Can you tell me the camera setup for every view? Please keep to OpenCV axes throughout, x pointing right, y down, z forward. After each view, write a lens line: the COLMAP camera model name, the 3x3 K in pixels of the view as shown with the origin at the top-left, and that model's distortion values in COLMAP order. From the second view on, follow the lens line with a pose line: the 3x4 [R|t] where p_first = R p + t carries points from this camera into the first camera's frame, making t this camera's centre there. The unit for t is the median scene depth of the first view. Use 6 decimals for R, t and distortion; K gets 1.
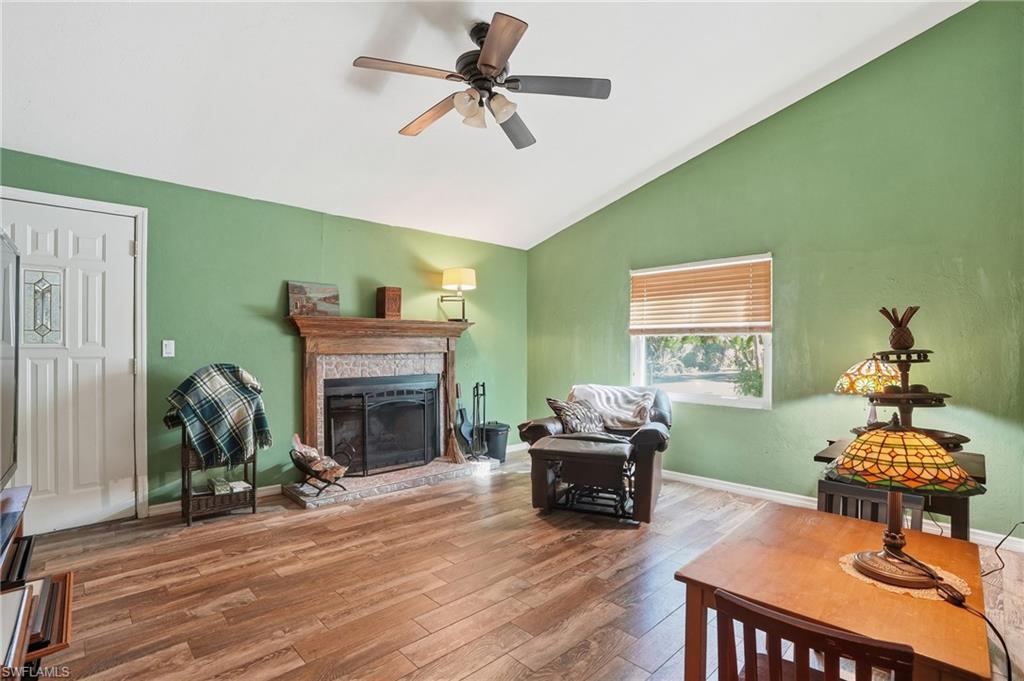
lens RADIAL K [[479.5, 0, 514.1], [0, 479.5, 350.2], [0, 0, 1]] dist [-0.038076, 0.005230]
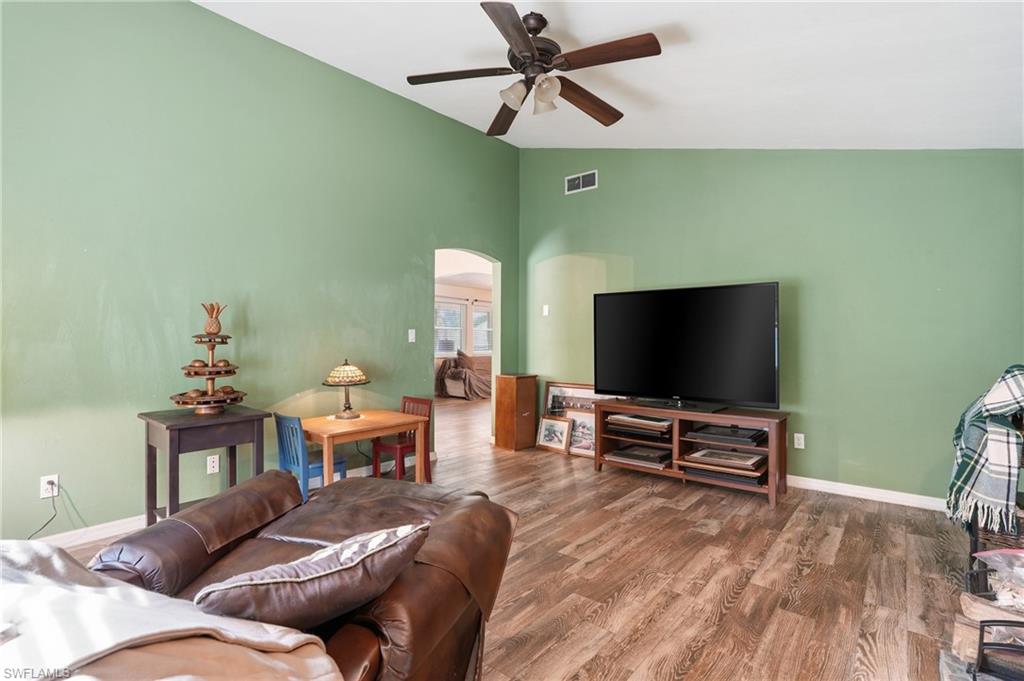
lens RADIAL K [[462.1, 0, 512.3], [0, 462.1, 337.8], [0, 0, 1]] dist [0.000319, 0.000048]
pose [[-0.993759, -0.007119, -0.111324, 0.084114], [-0.007675, 0.999960, 0.004565, -0.003608], [0.111287, 0.005391, -0.993774, 2.000180]]
